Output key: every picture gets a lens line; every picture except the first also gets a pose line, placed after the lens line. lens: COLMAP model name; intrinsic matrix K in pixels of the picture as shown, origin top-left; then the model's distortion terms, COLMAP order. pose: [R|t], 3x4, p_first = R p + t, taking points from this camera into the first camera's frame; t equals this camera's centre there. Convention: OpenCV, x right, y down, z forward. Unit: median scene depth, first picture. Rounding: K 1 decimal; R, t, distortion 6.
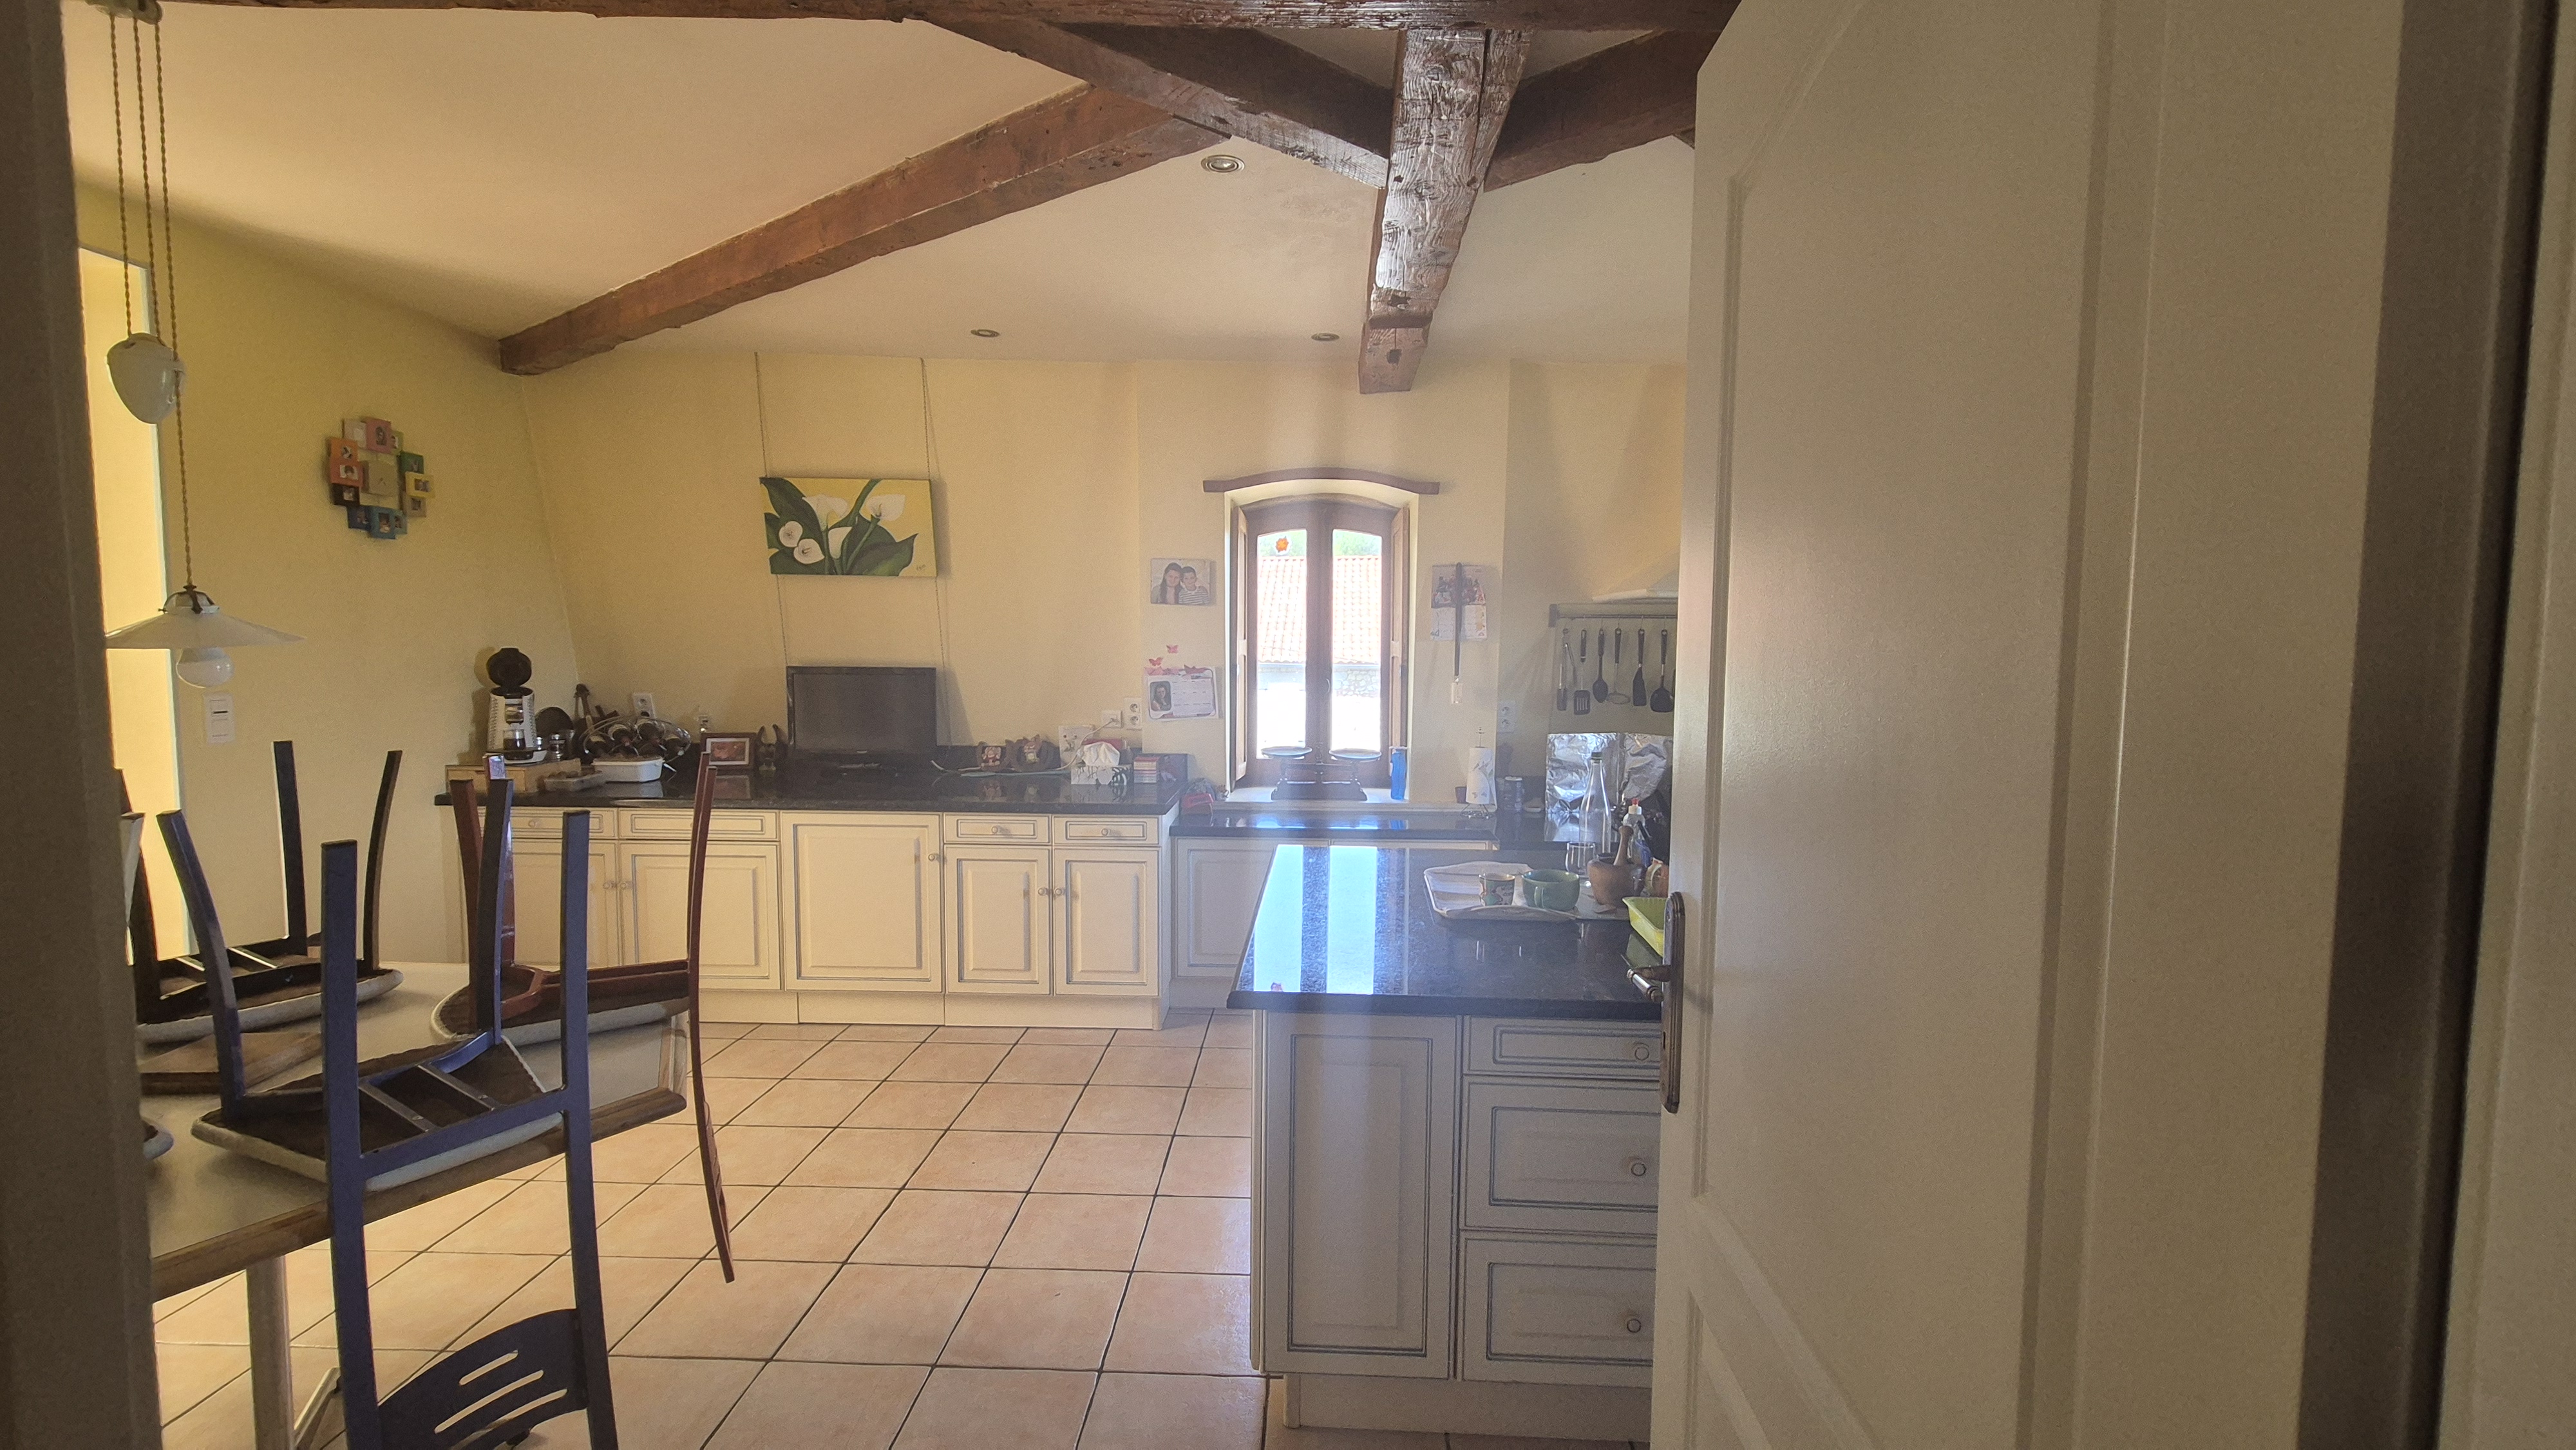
lens RADIAL K [[1062.0, 0, 1292.5], [0, 1062.0, 722.6], [0, 0, 1]] dist [0.009162, -0.000311]
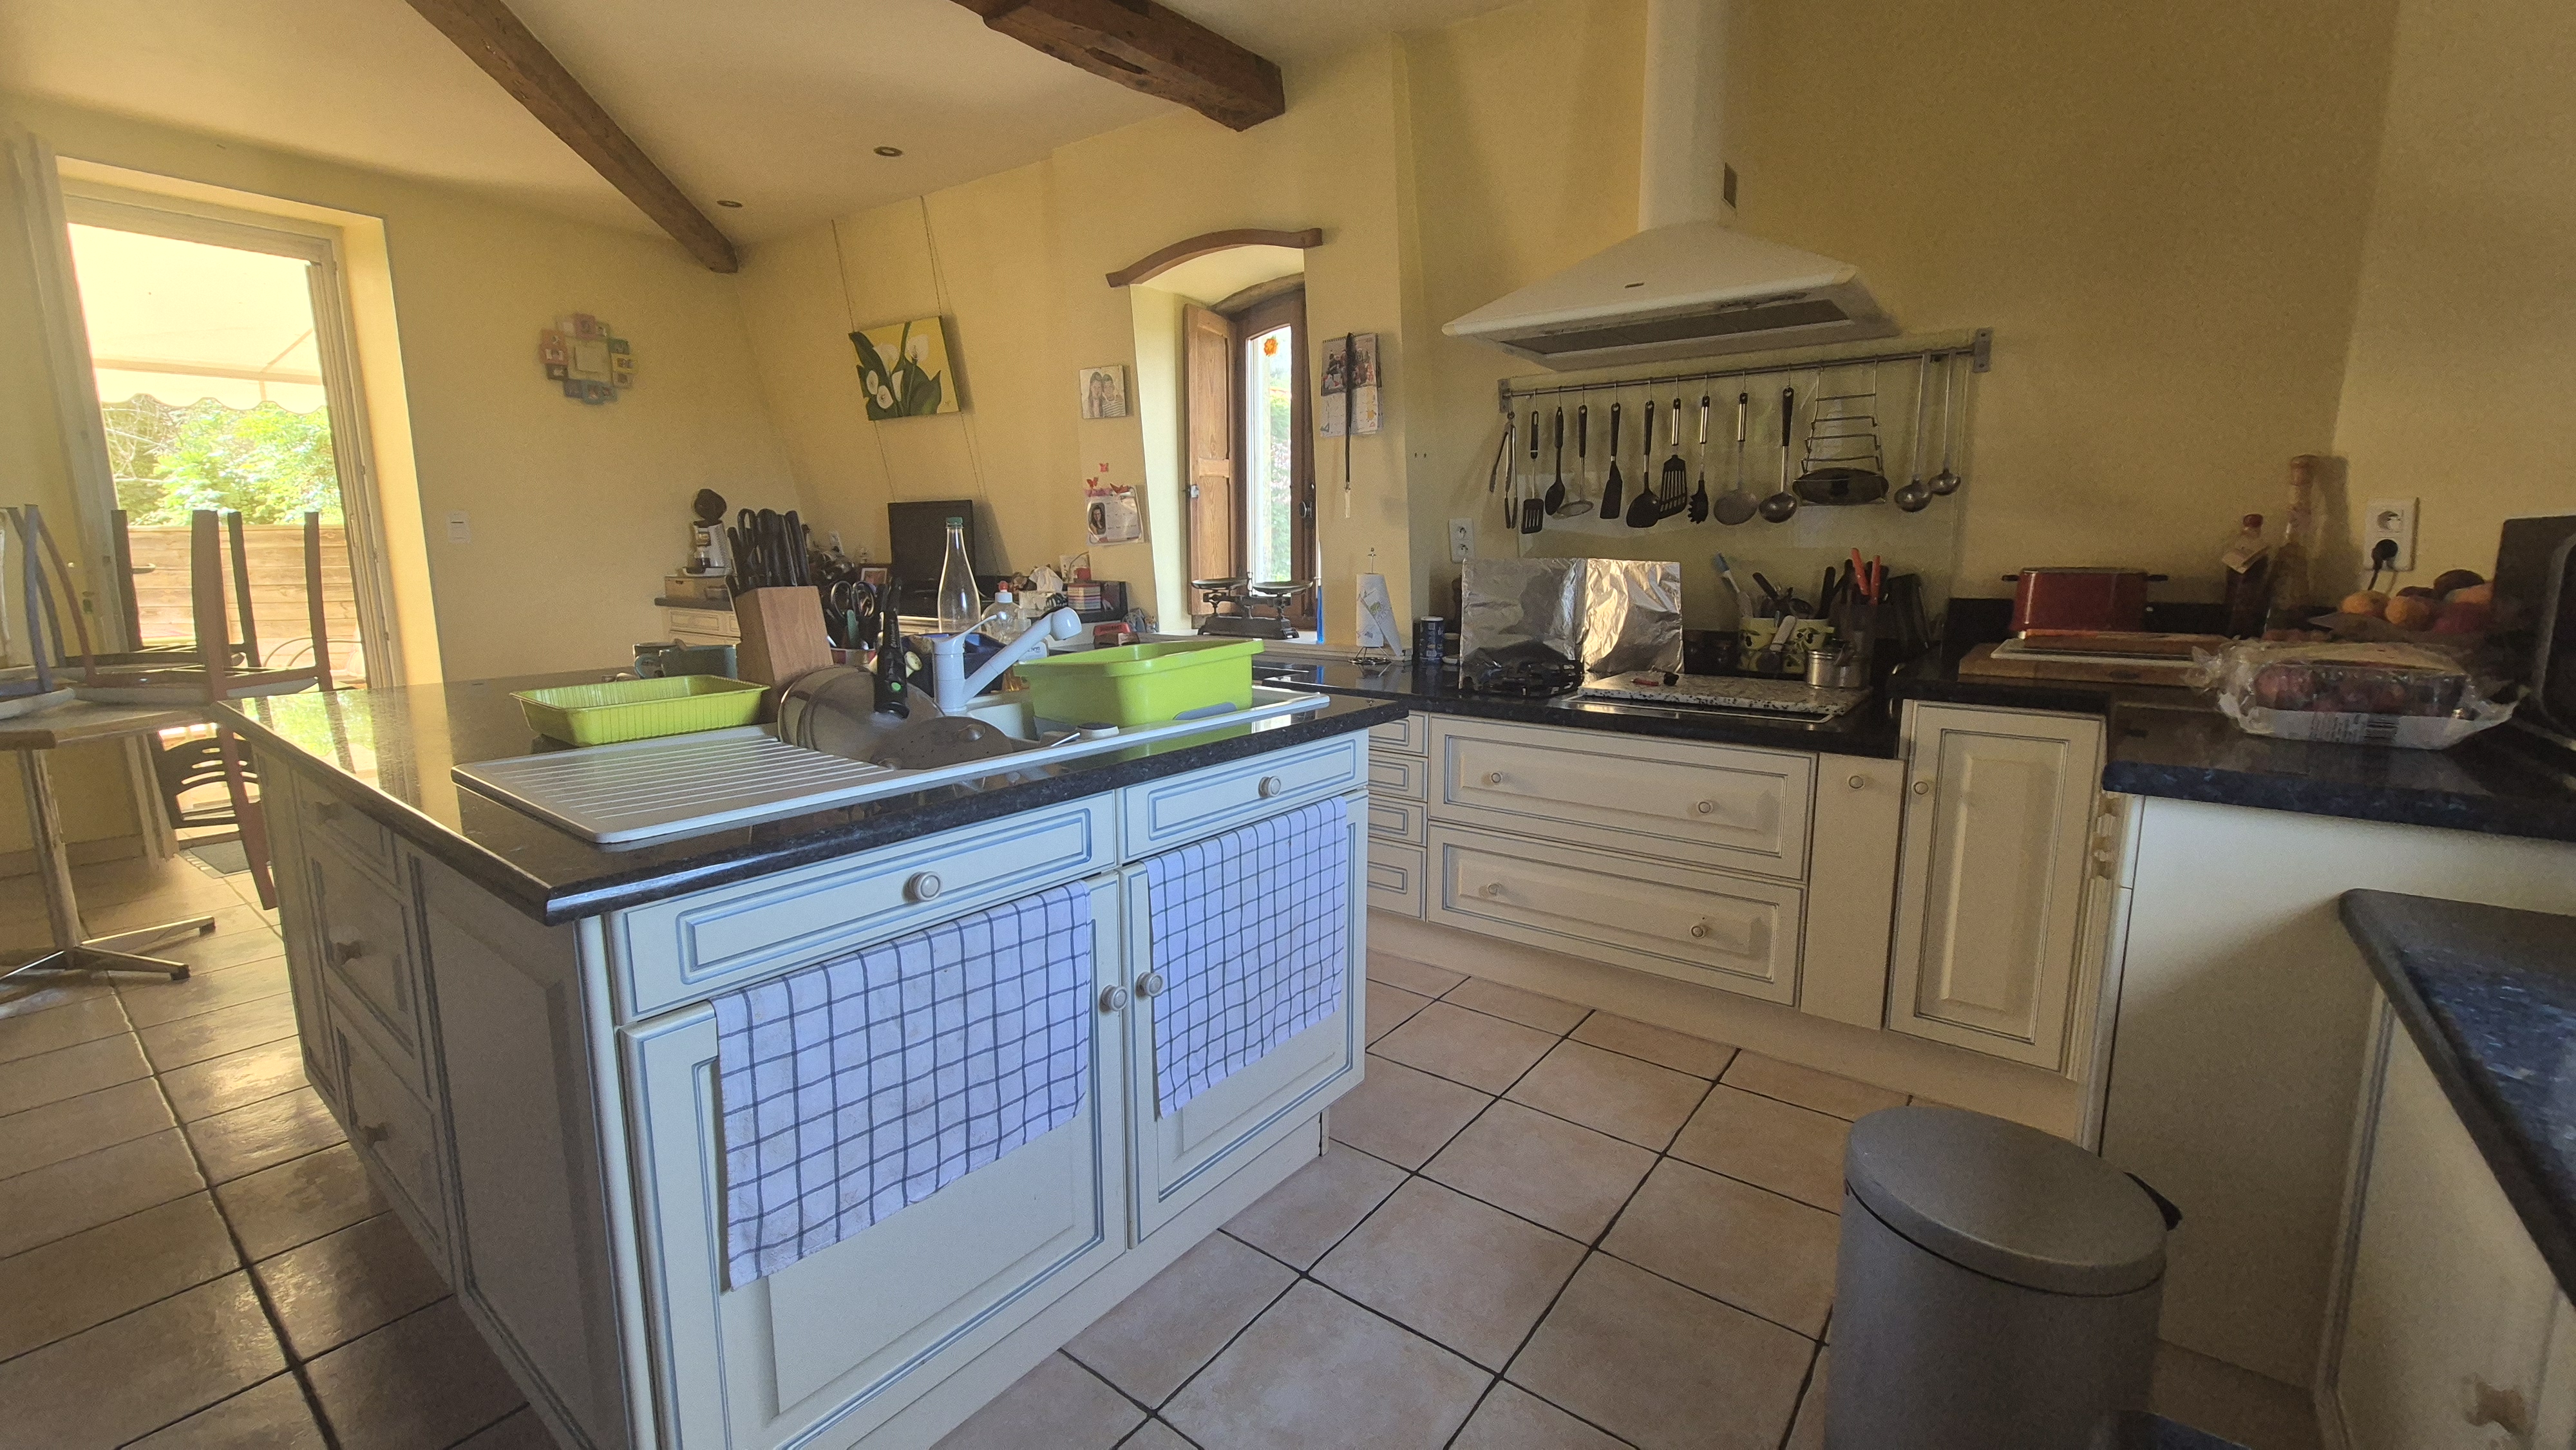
lens RADIAL K [[1062.0, 0, 1286.2], [0, 1062.0, 711.6], [0, 0, 1]] dist [0.009162, -0.000311]
pose [[0.809413, 0.081349, -0.581577, 0.579153], [-0.035641, 0.995338, 0.089621, 0.054995], [0.586157, -0.051813, 0.808539, 0.324748]]
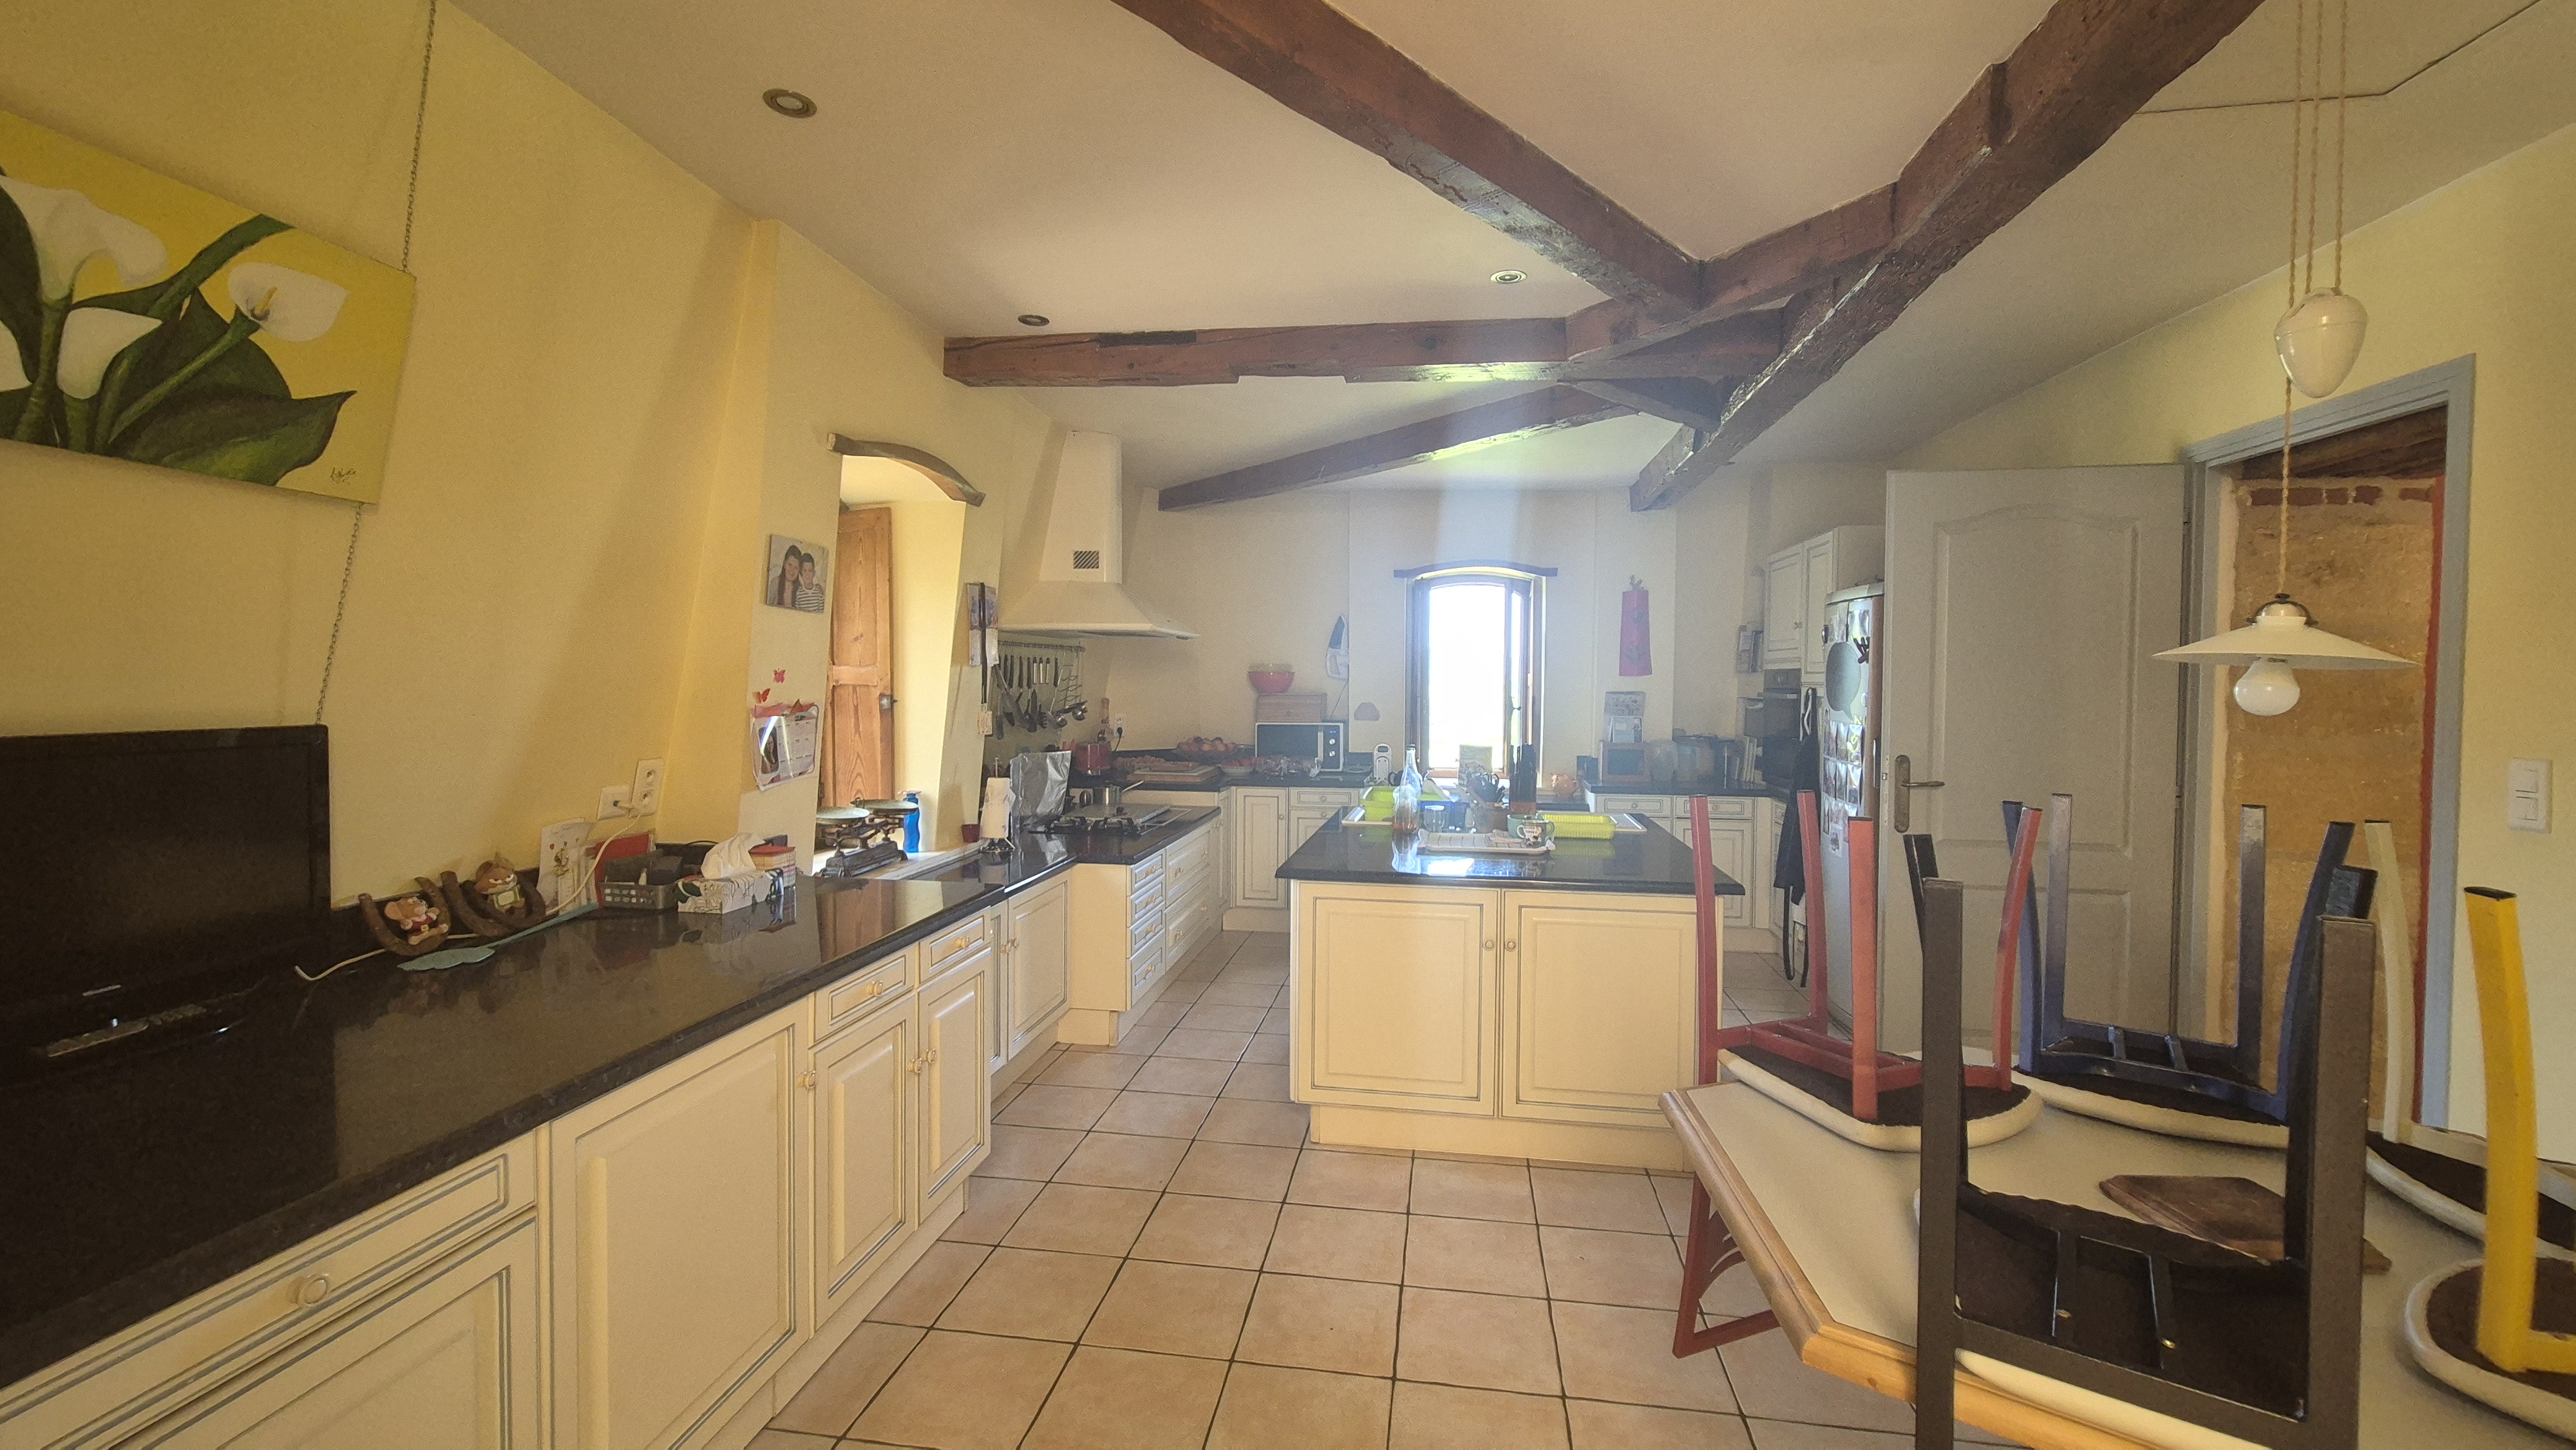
lens RADIAL K [[1062.0, 0, 1296.3], [0, 1062.0, 723.7], [0, 0, 1]] dist [0.009162, -0.000311]
pose [[0.122662, -0.047541, 0.991309, -0.719590], [0.063016, 0.997210, 0.040027, -0.046588], [-0.990446, 0.057559, 0.125316, 0.607496]]
